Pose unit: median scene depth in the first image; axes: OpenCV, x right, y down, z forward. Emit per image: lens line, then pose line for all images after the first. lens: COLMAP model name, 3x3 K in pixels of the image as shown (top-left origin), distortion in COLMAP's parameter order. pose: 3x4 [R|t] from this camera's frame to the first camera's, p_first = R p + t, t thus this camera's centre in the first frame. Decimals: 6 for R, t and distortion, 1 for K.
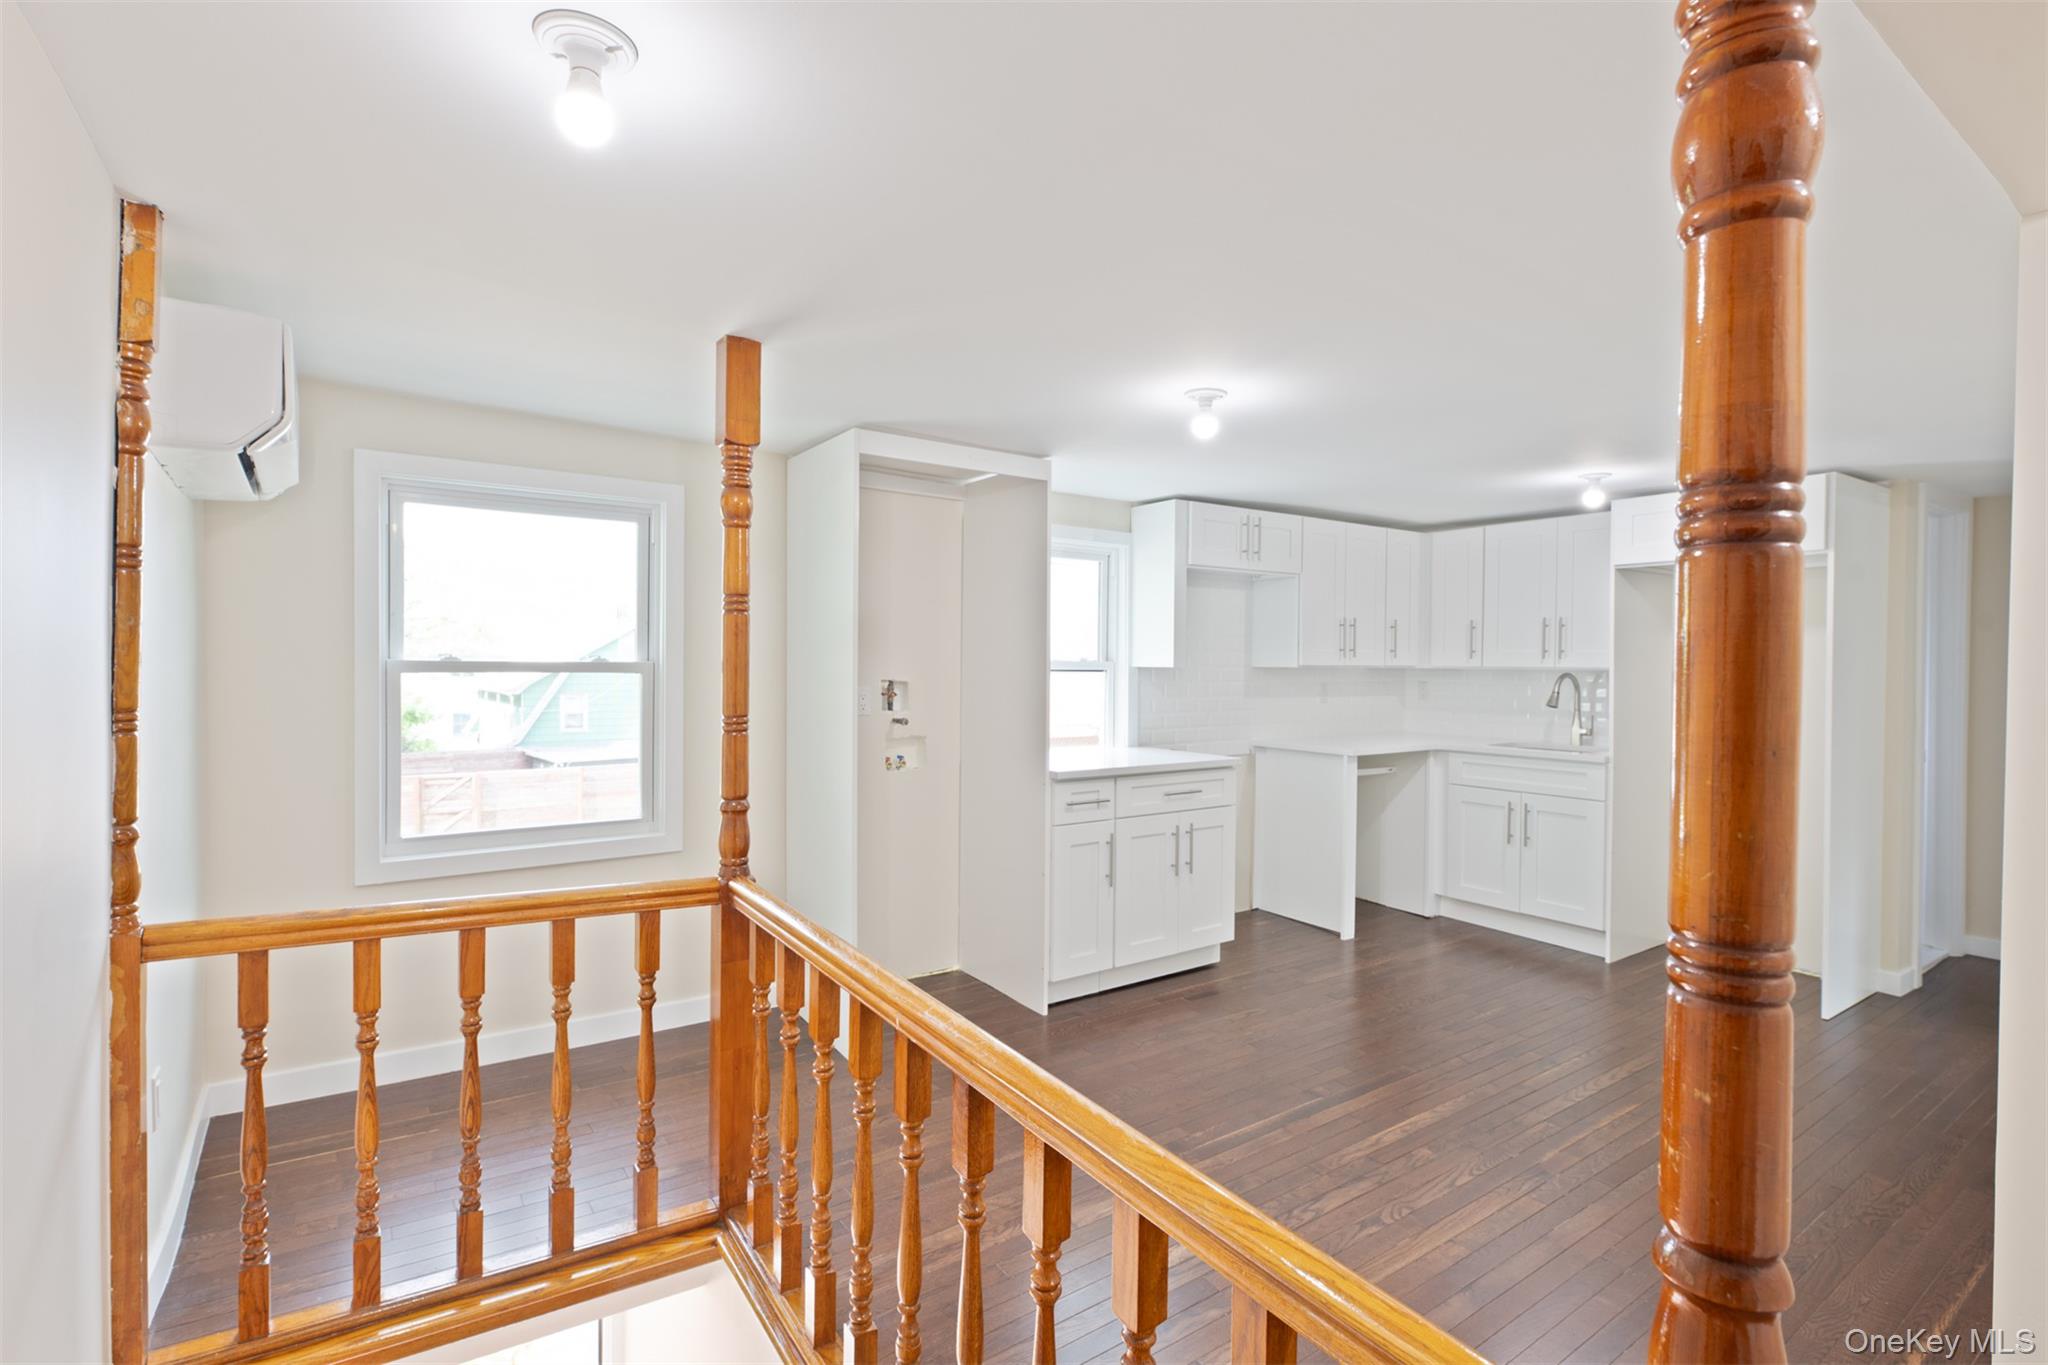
lens RADIAL K [[957.4, 0, 1022.4], [0, 957.4, 660.5], [0, 0, 1]] dist [-0.000550, -0.000746]
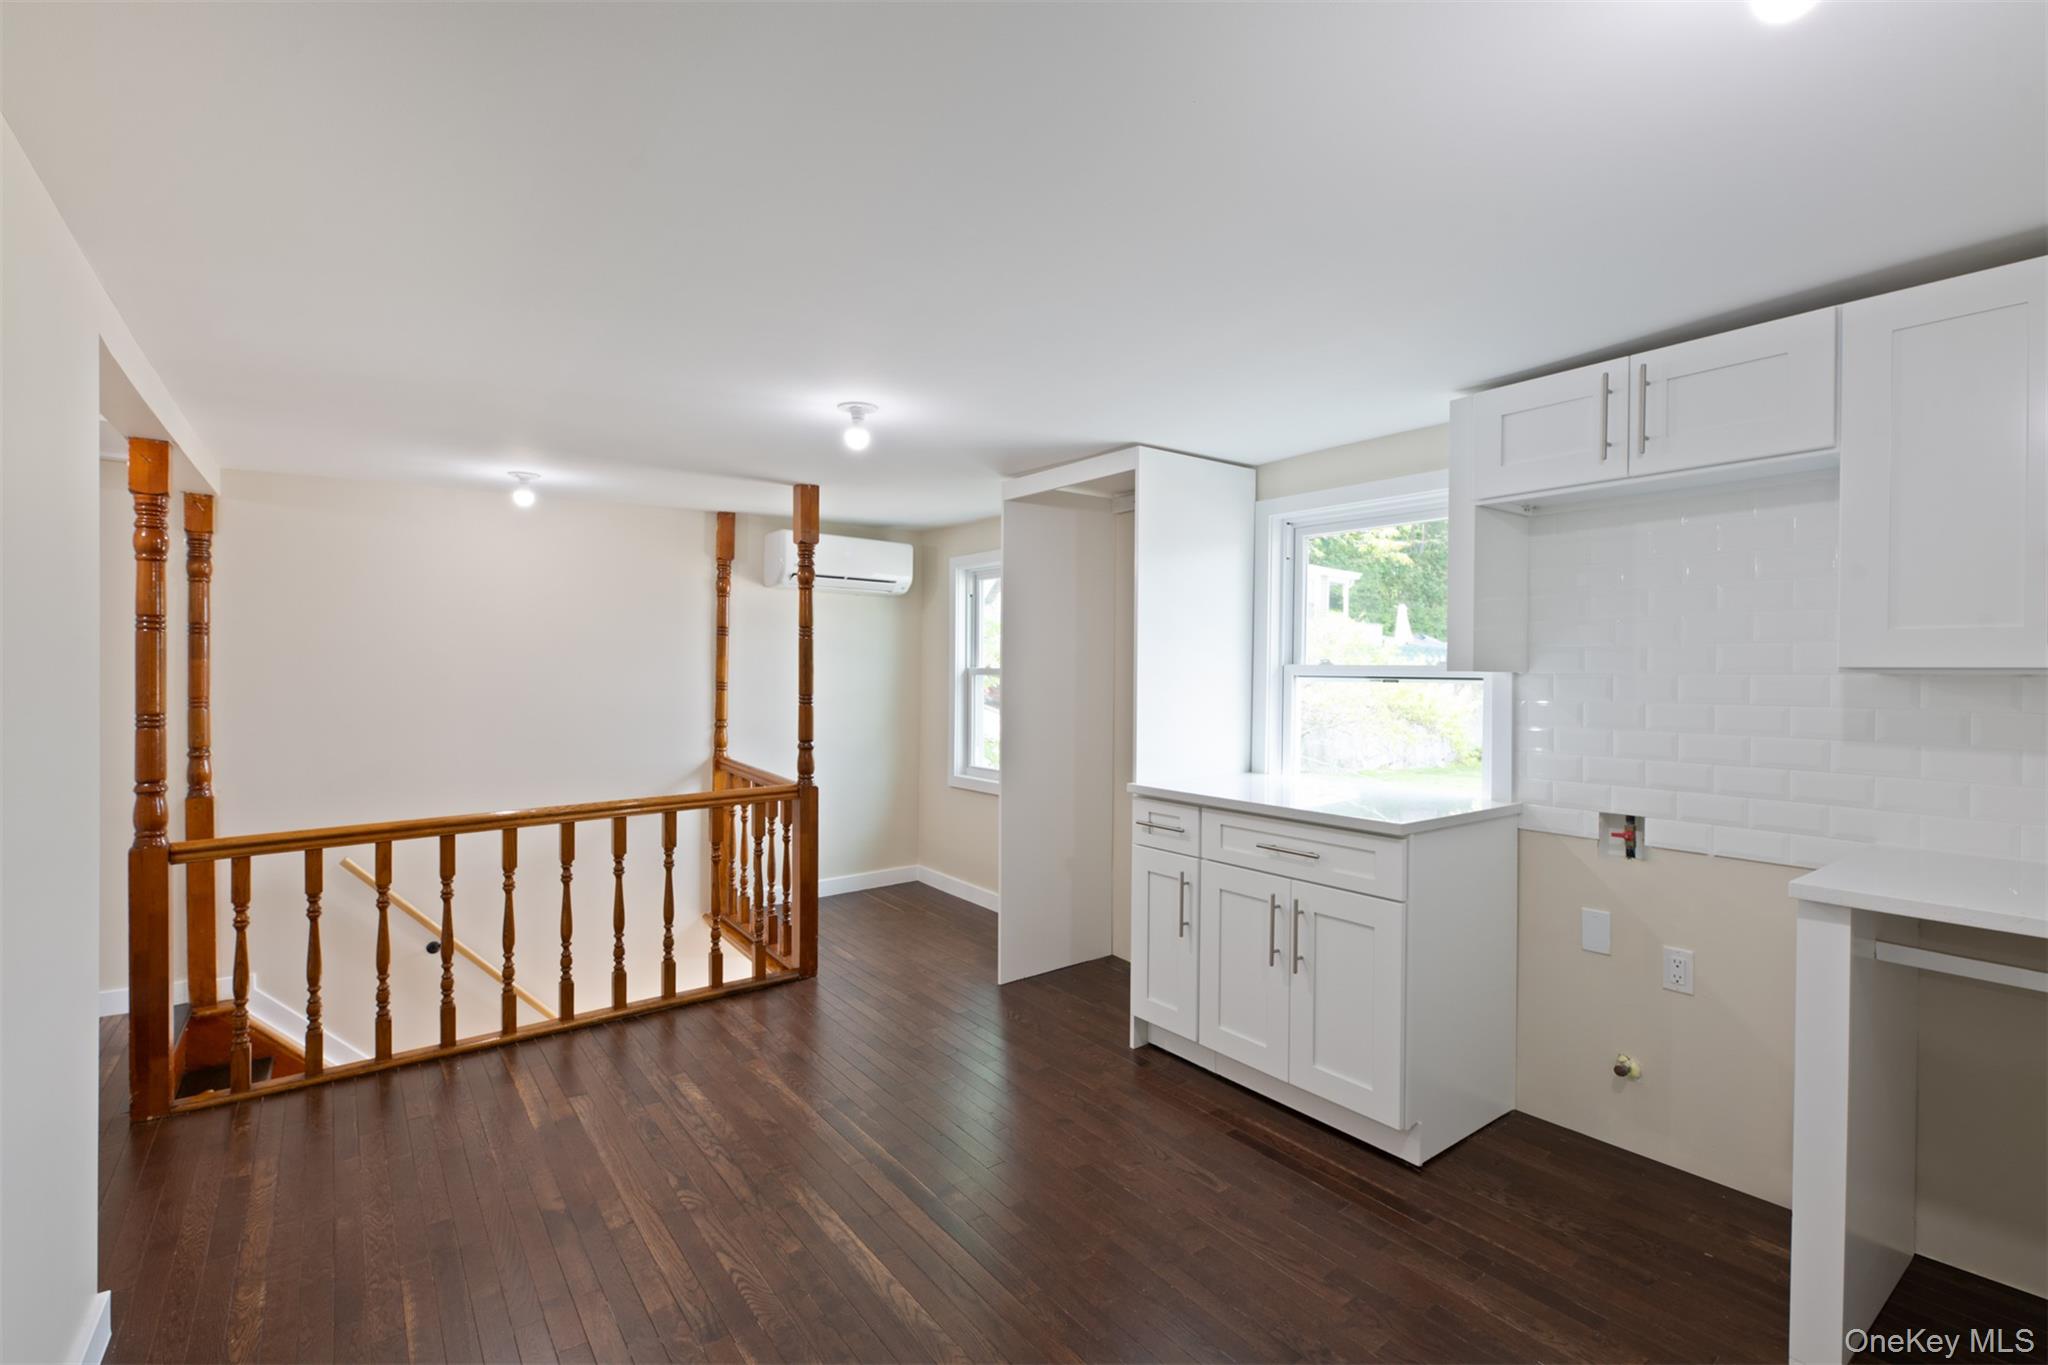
lens RADIAL K [[897.4, 0, 1024.0], [0, 897.4, 682.5], [0, 0, 1]] dist [-0.000163, 0.000023]
pose [[0.049781, 0.000891, -0.998760, 0.854555], [-0.012565, 0.999921, 0.000266, 0.019687], [0.998681, 0.012536, 0.049788, 0.823115]]
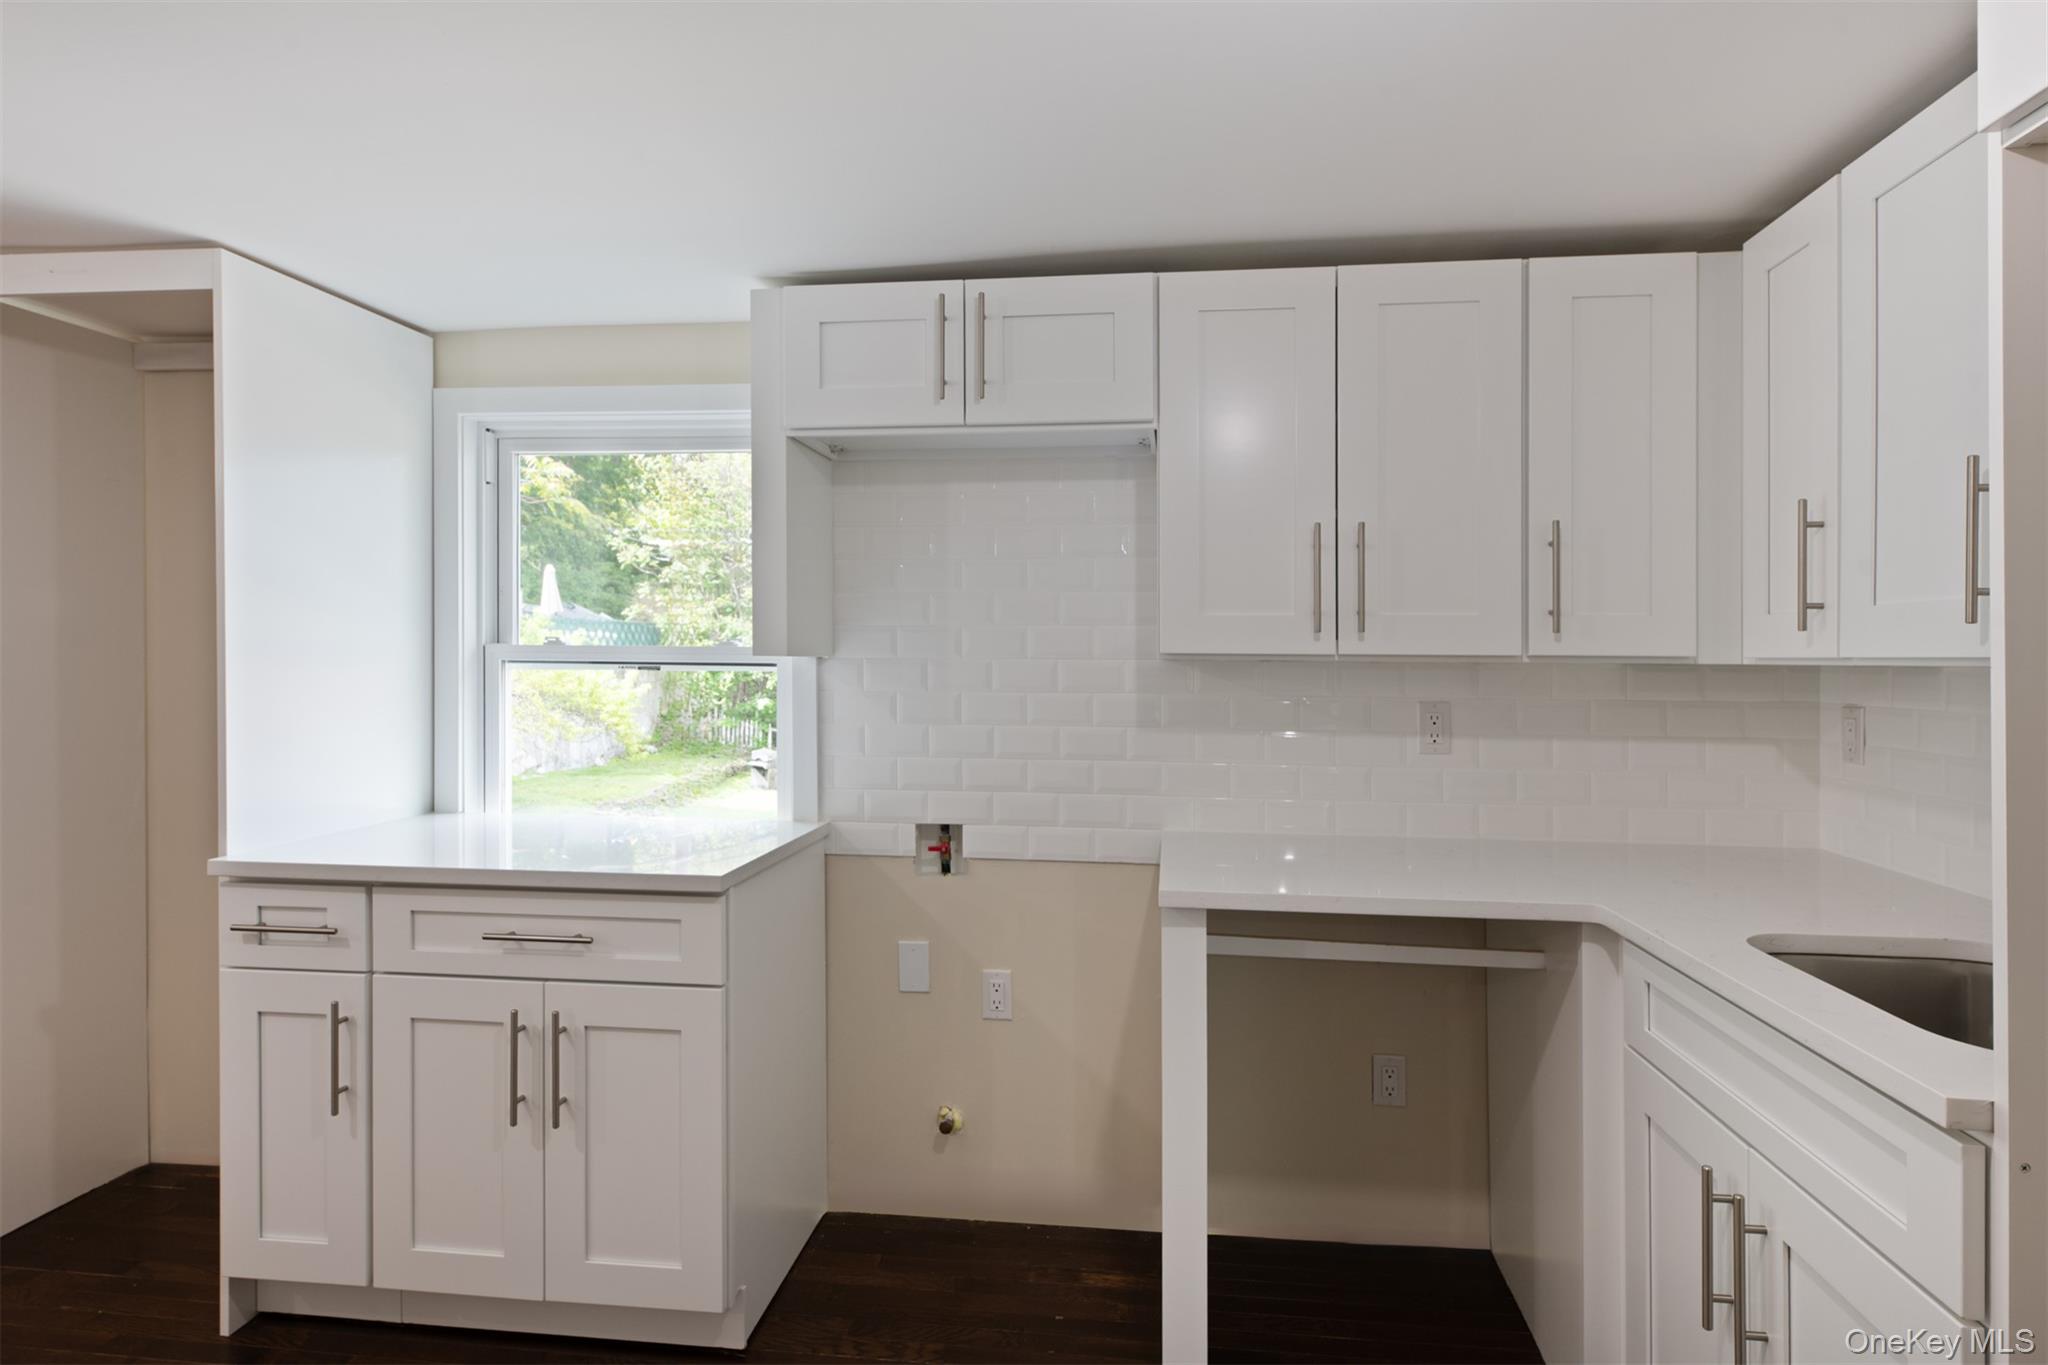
lens RADIAL K [[1119.8, 0, 1024.8], [0, 1119.8, 671.4], [0, 0, 1]] dist [0.005044, -0.001233]
pose [[0.752900, 0.002889, -0.658129, 0.717358], [-0.001865, 0.999996, 0.002257, 0.014269], [0.658133, -0.000472, 0.752902, 0.804959]]
